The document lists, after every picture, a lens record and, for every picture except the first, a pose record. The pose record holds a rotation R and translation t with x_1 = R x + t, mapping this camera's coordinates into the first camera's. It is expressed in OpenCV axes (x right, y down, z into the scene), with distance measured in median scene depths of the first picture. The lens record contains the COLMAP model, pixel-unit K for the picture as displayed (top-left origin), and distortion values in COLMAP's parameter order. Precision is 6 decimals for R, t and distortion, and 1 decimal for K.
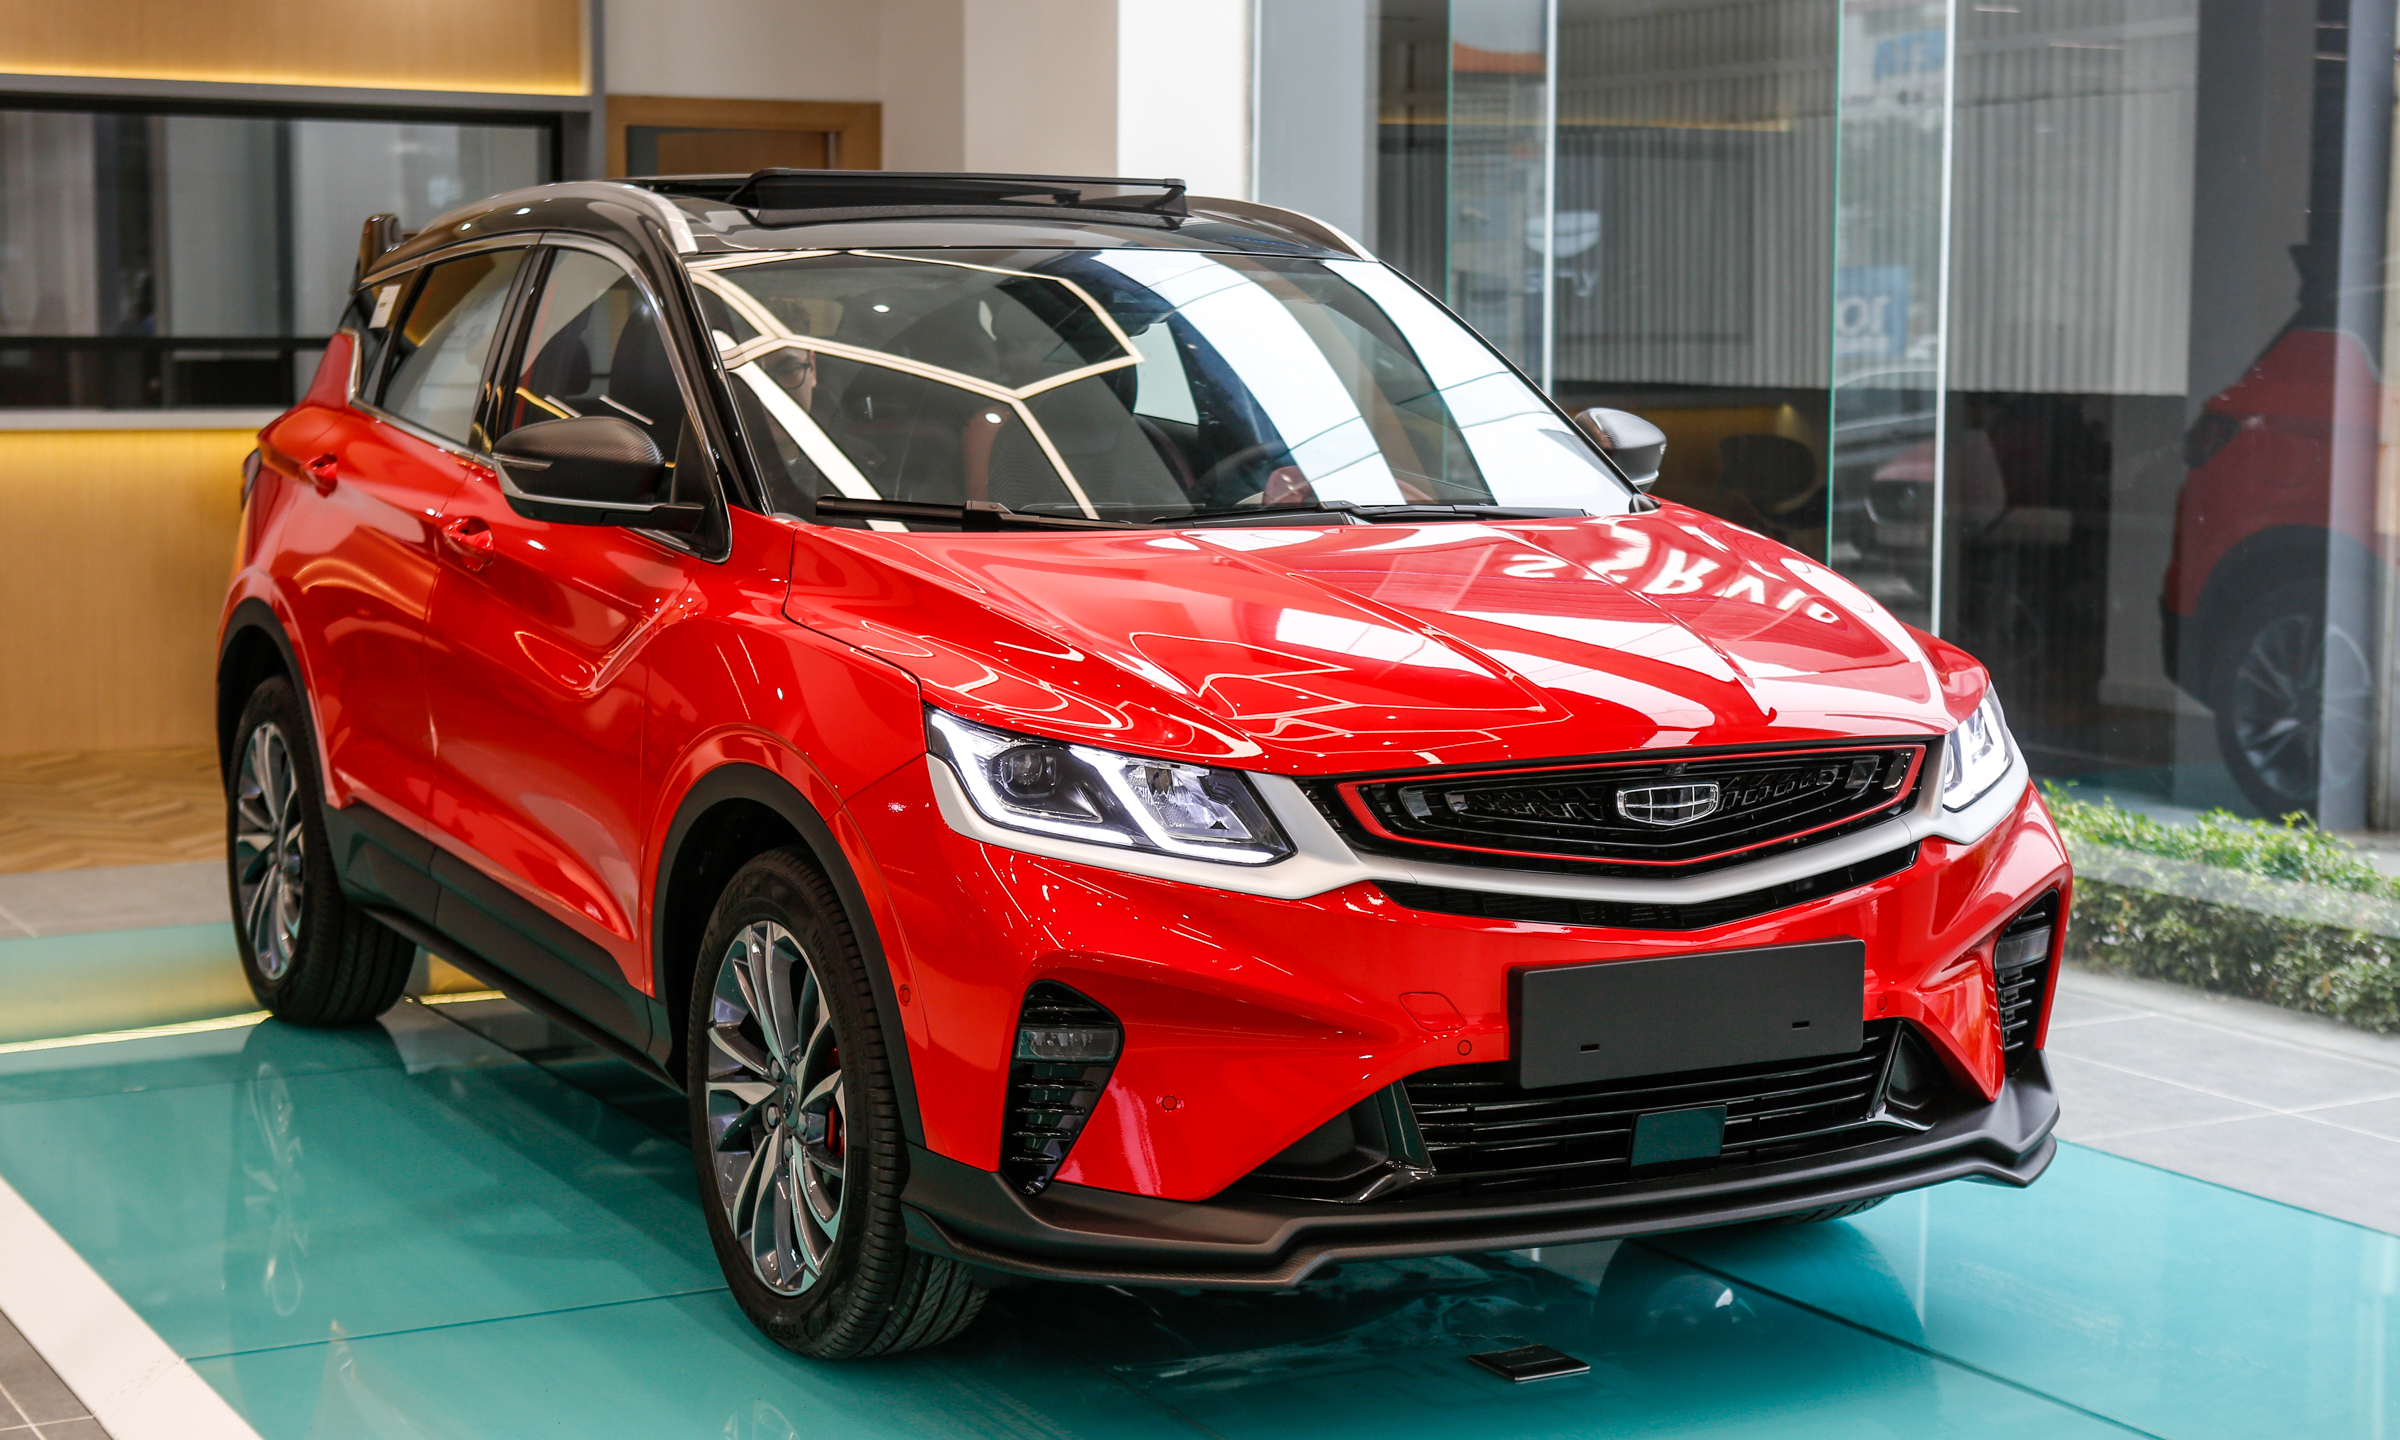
lens RADIAL K [[3693.5, 0, 1201.4], [0, 3693.5, 713.7], [0, 0, 1]] dist [-0.024131, 0.000000]
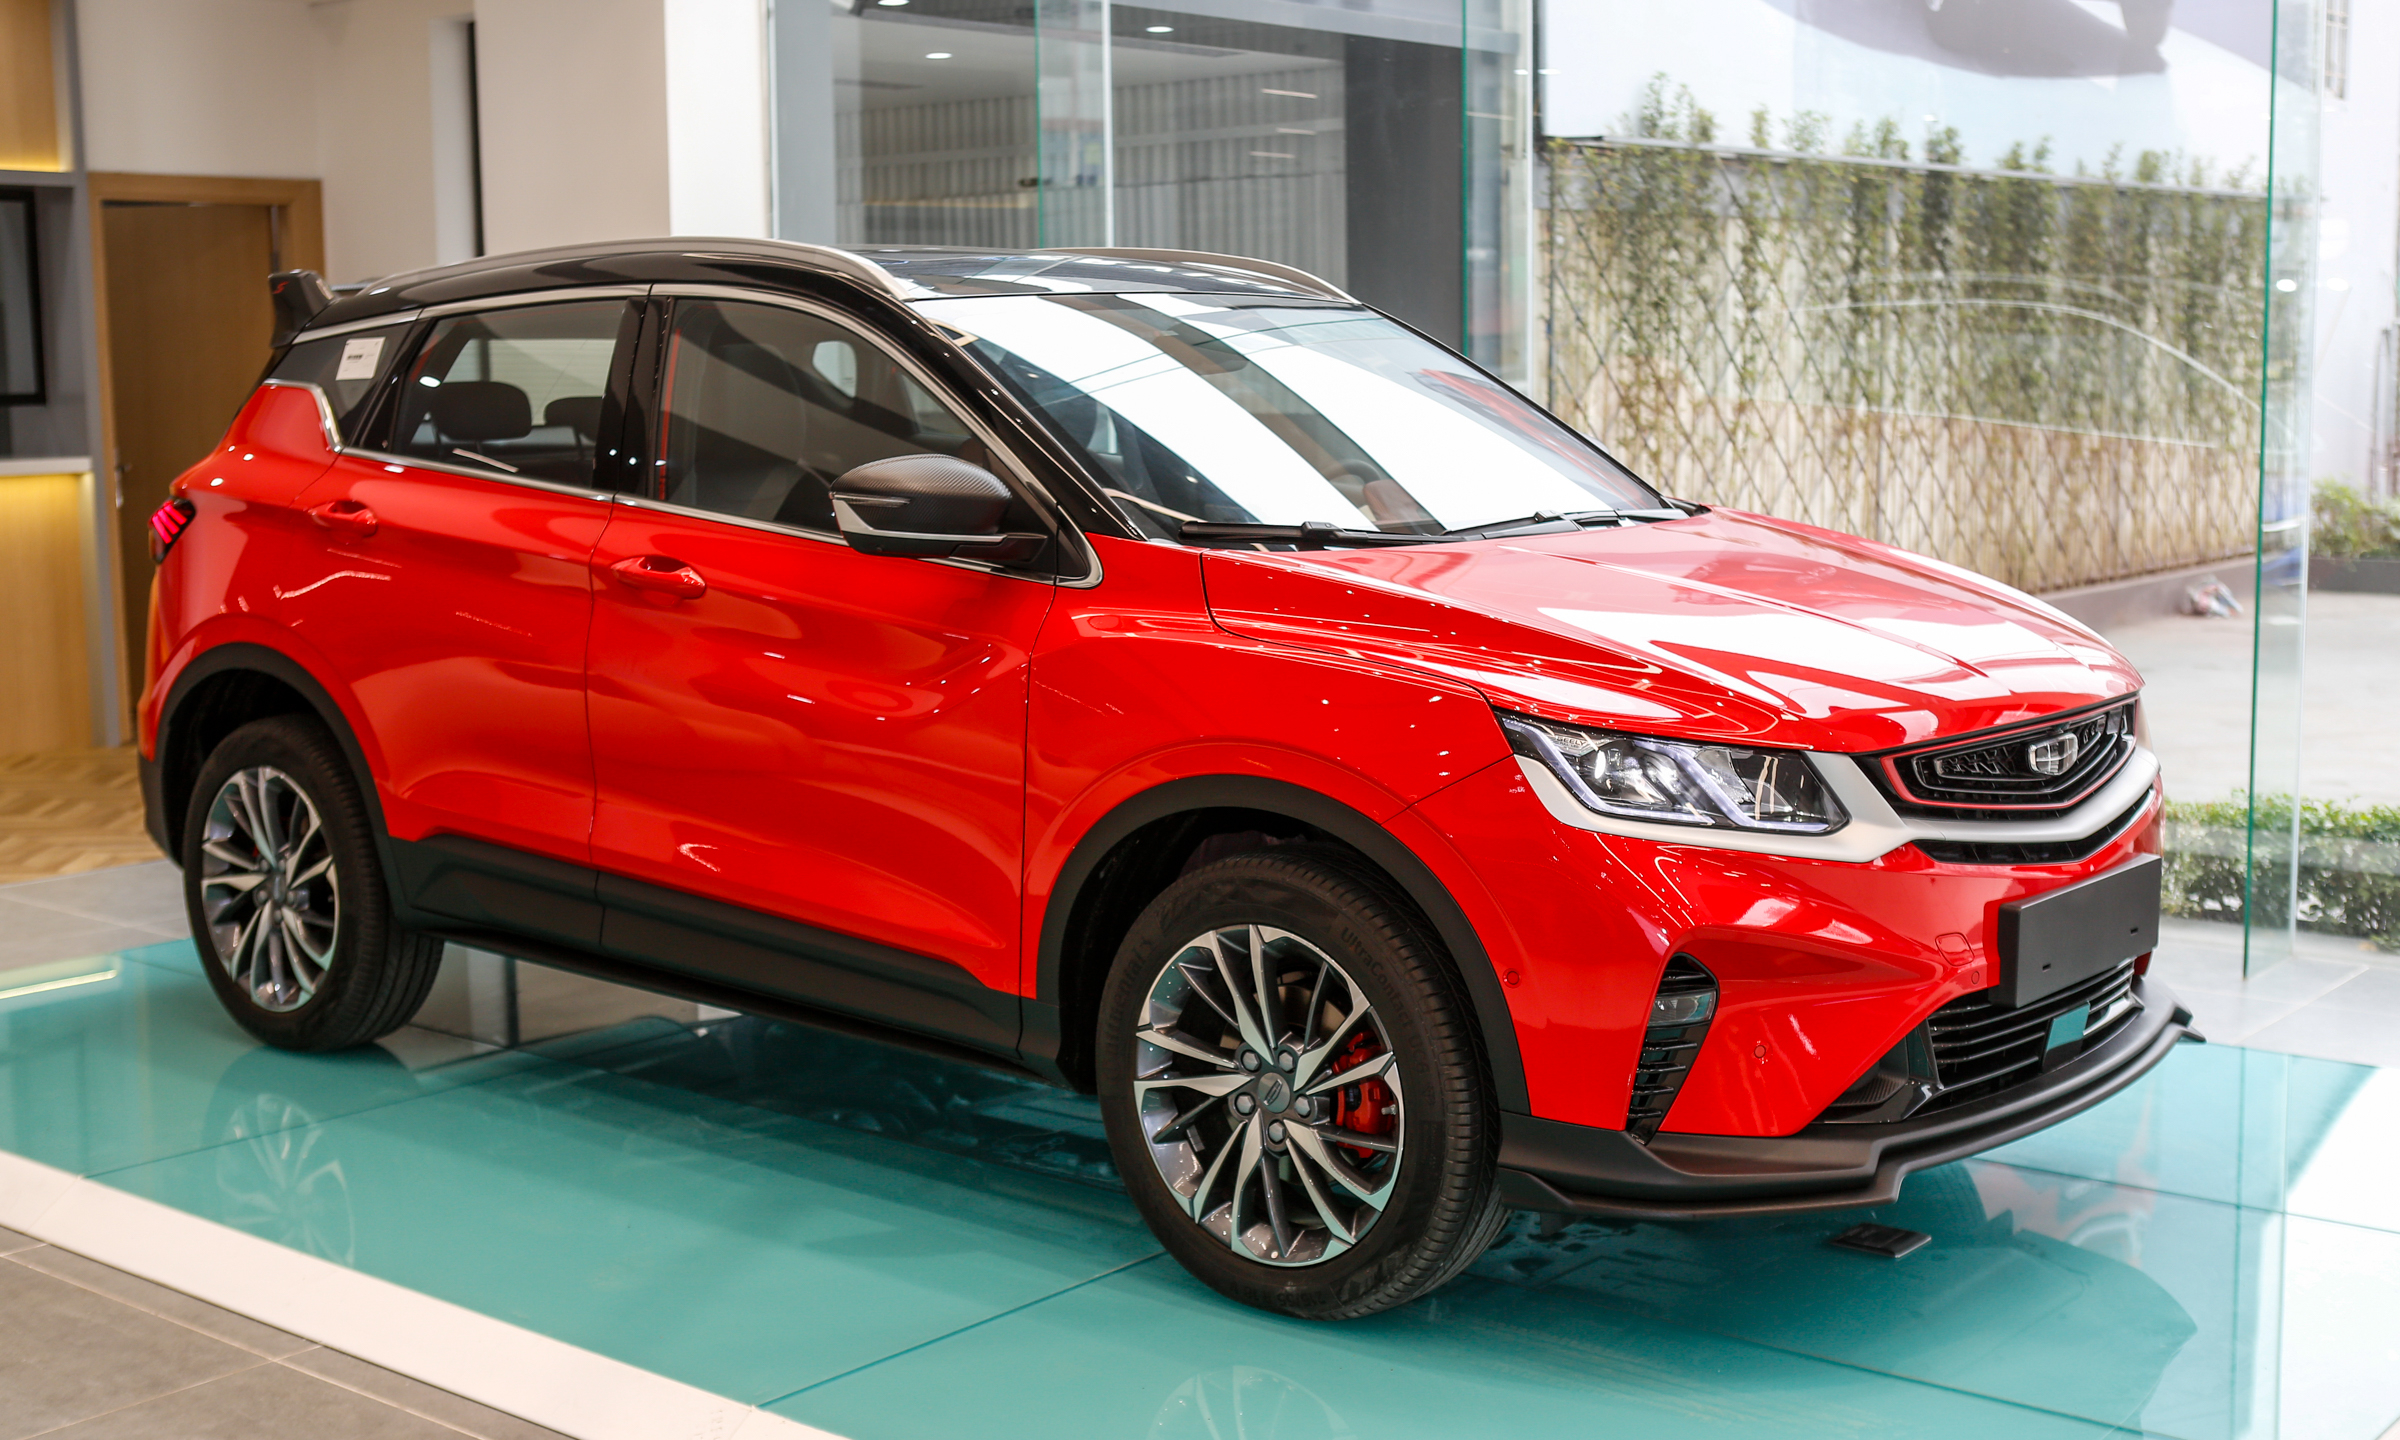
lens RADIAL K [[2884.6, 0, 1198.1], [0, 2884.6, 725.2], [0, 0, 1]] dist [-0.063575, 0.000000]
pose [[0.927811, -0.061459, 0.367954, -0.453075], [0.054745, 0.998089, 0.028669, -0.025985], [-0.369013, -0.006456, 0.929402, 0.238008]]
